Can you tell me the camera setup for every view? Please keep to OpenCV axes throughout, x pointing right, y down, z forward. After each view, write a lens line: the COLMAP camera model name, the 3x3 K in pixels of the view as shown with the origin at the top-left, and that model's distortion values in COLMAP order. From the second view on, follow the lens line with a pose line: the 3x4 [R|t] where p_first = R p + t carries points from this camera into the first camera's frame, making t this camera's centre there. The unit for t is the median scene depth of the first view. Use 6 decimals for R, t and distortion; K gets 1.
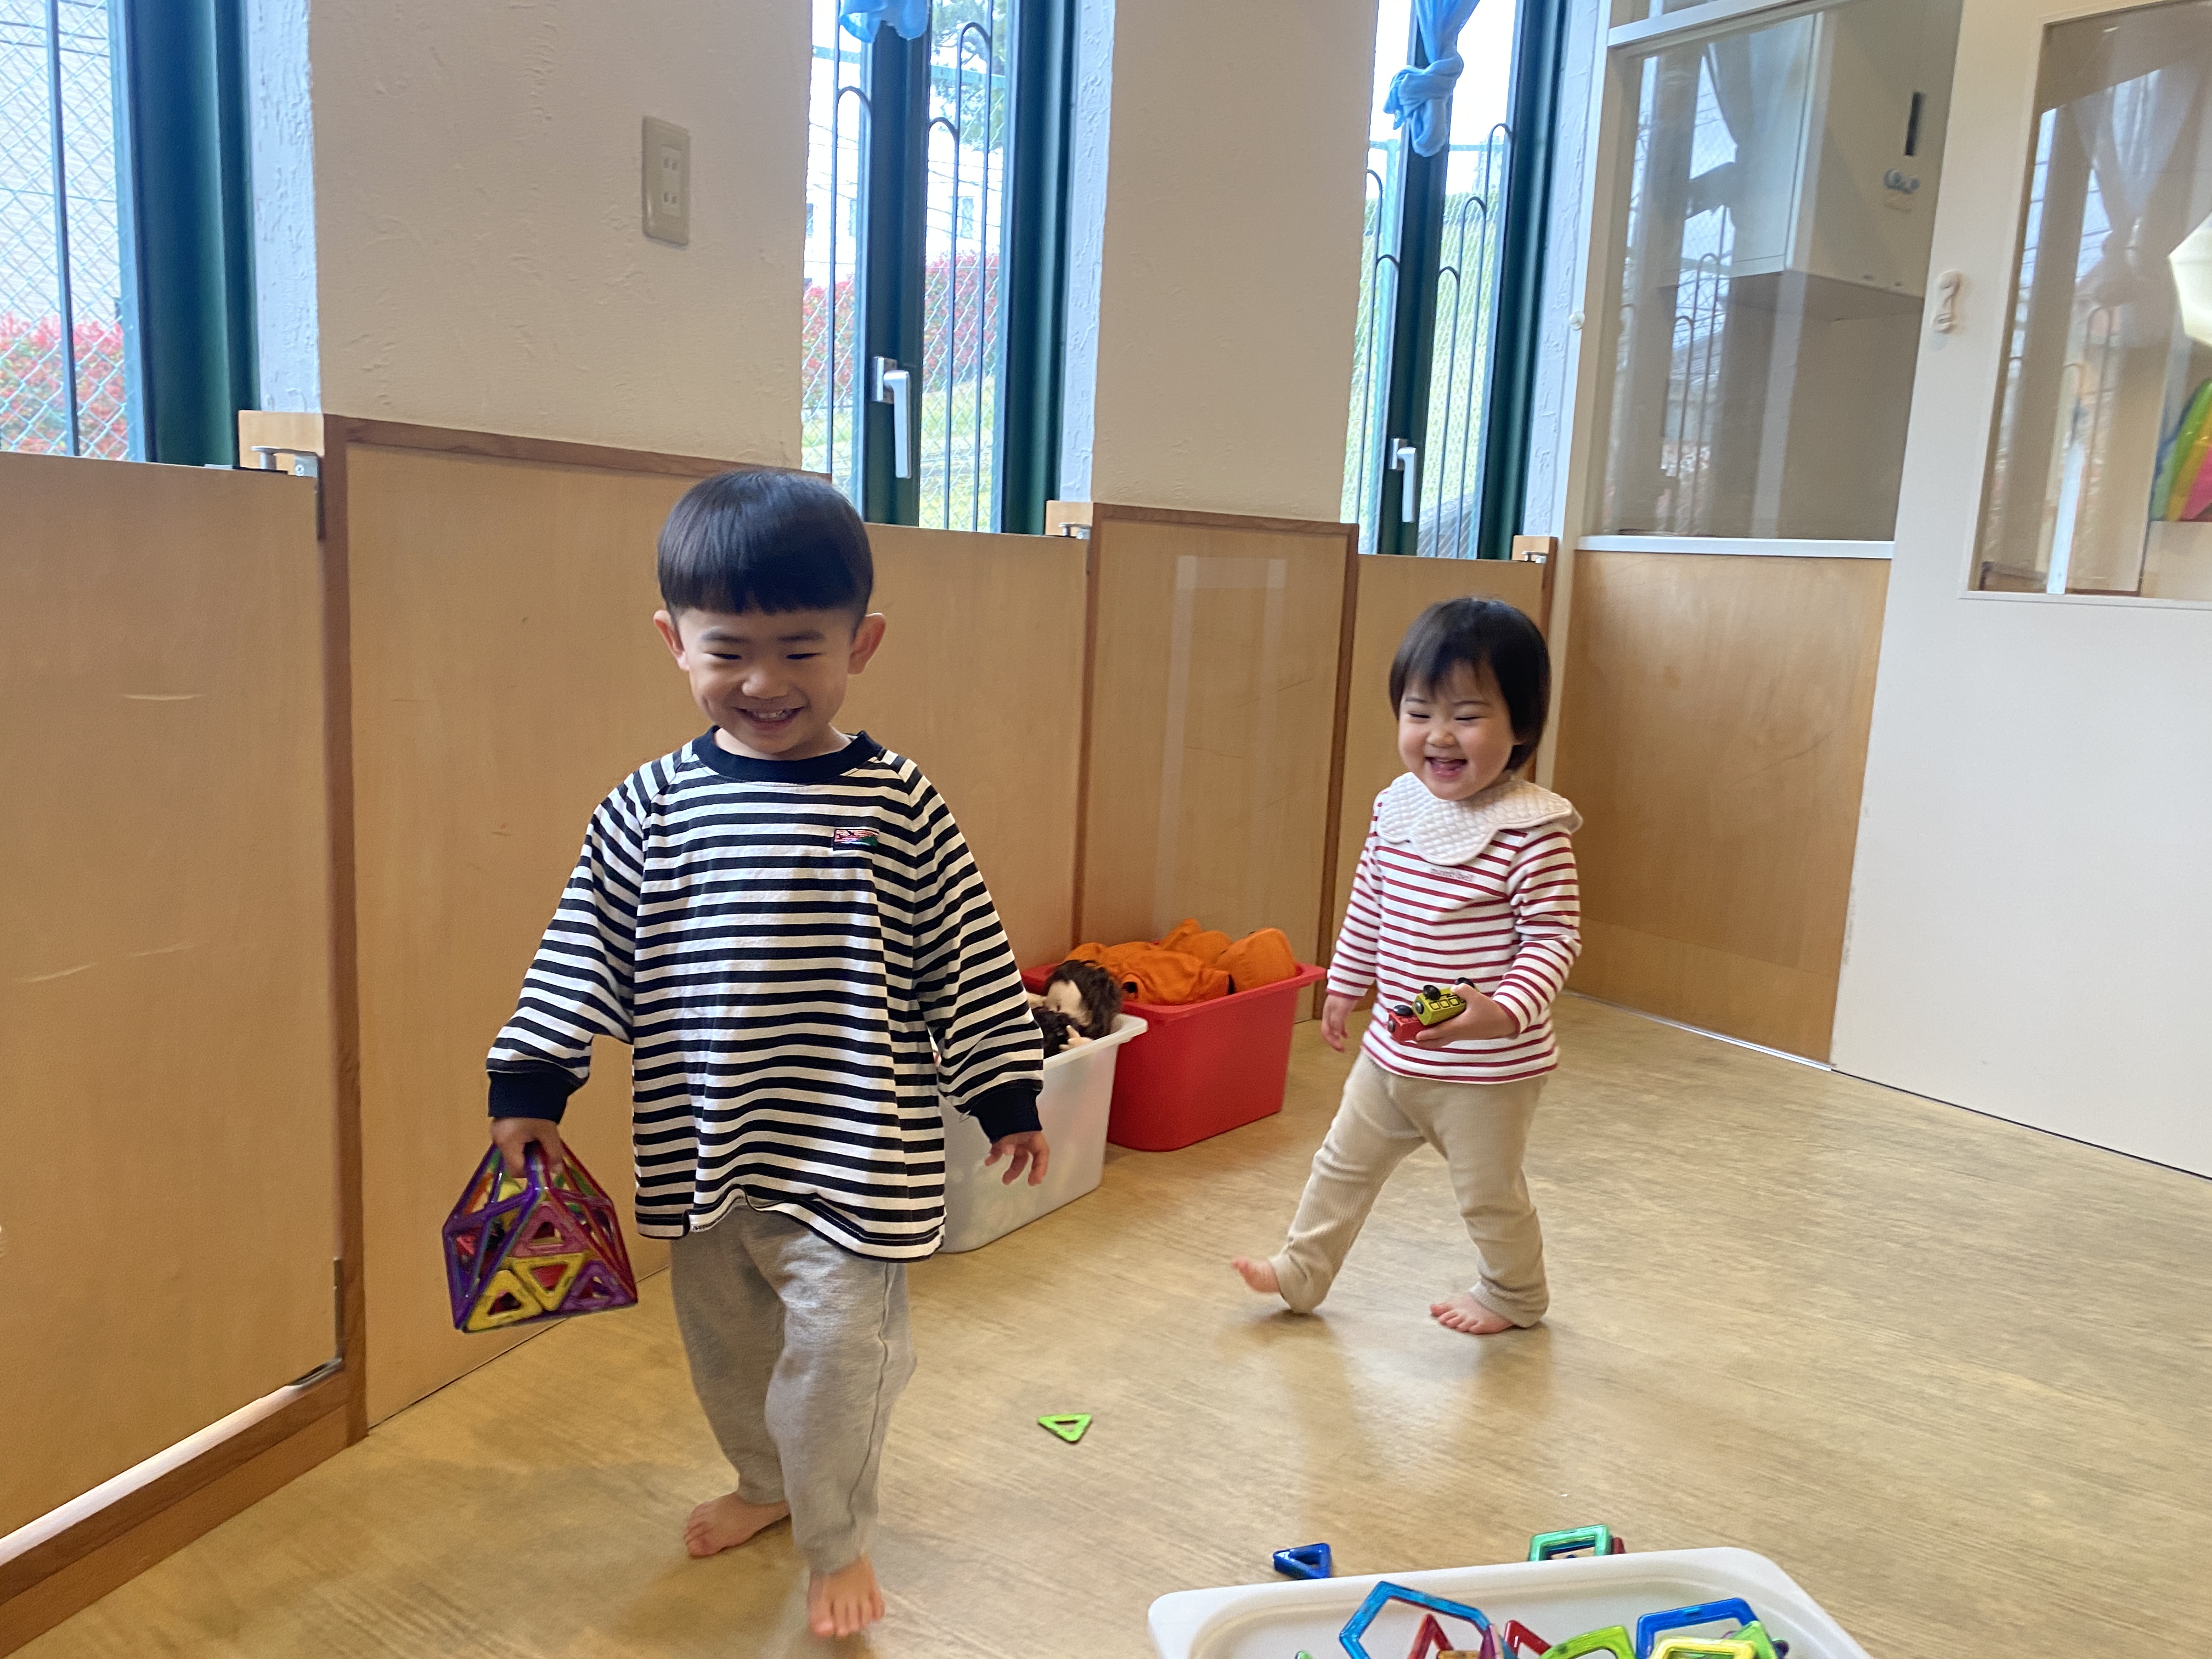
lens RADIAL K [[1687.9, 0, 1106.0], [0, 1687.9, 829.5], [0, 0, 1]] dist [0.009008, 0.005868]
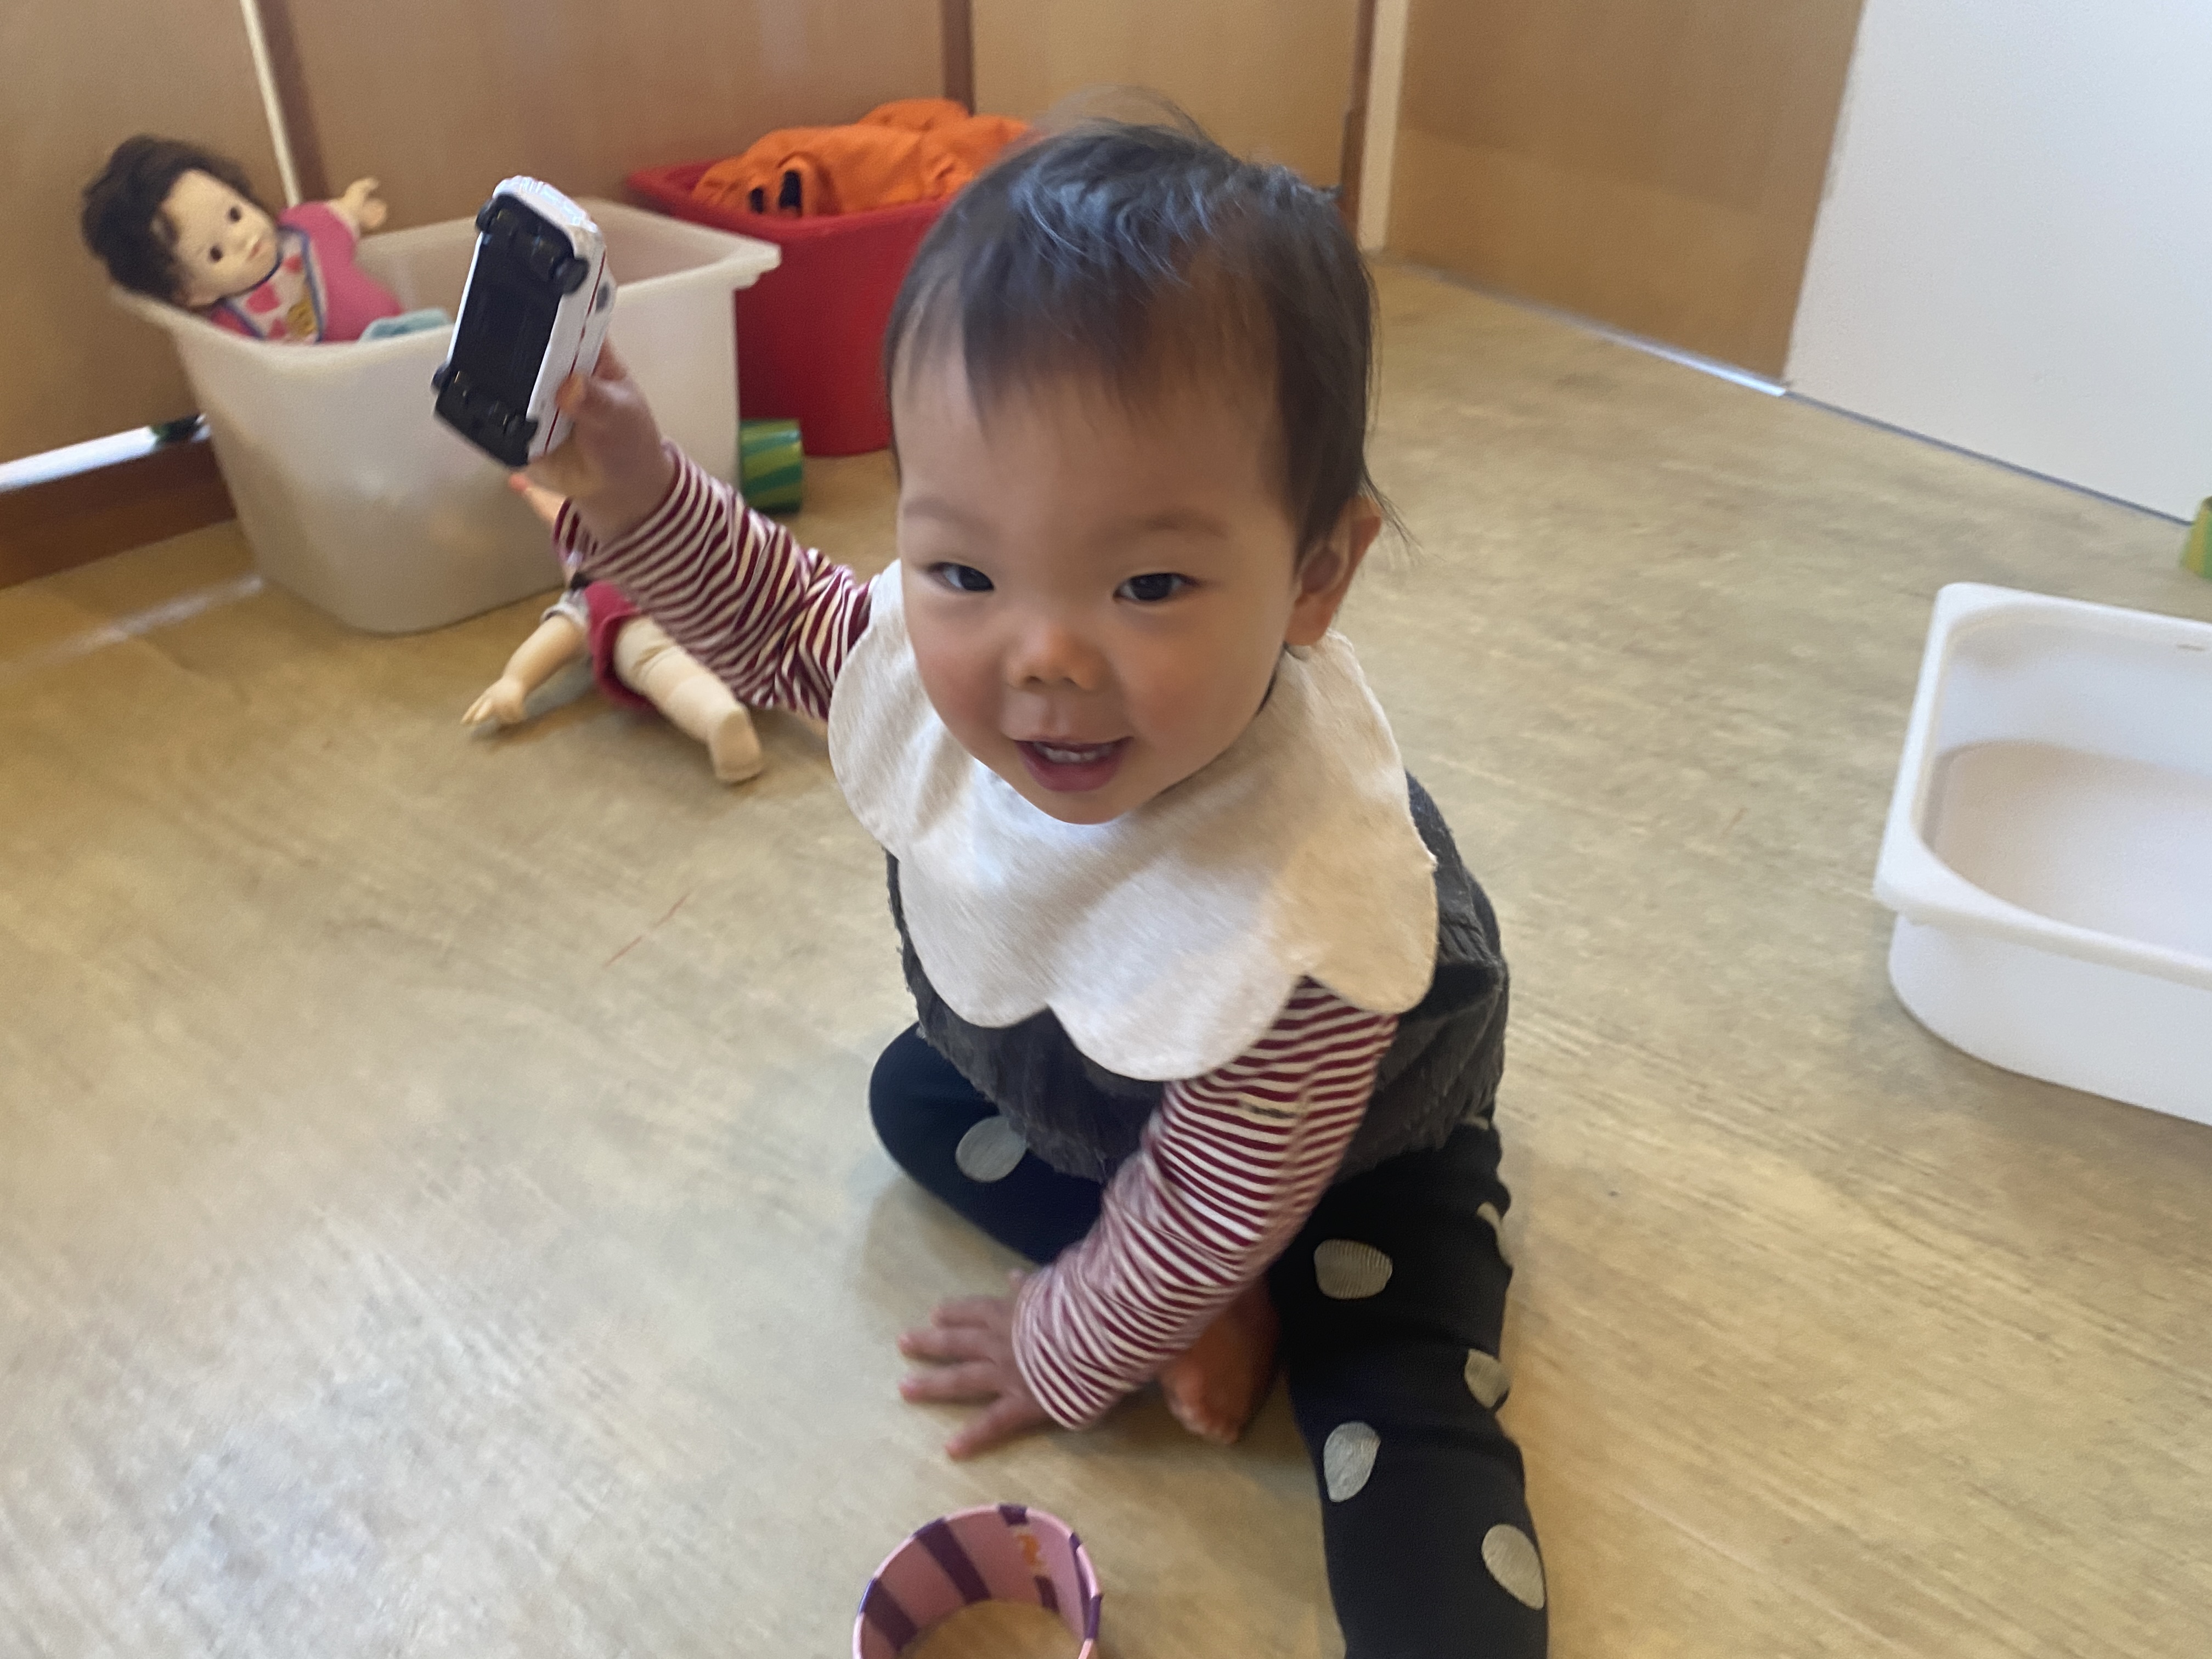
lens RADIAL K [[1687.9, 0, 1106.0], [0, 1687.9, 829.5], [0, 0, 1]] dist [0.009008, 0.005868]
pose [[0.996292, 0.000154, -0.086034, 0.275188], [0.033789, 0.918952, 0.392920, 0.047651], [0.079121, -0.394370, 0.915539, 0.429372]]
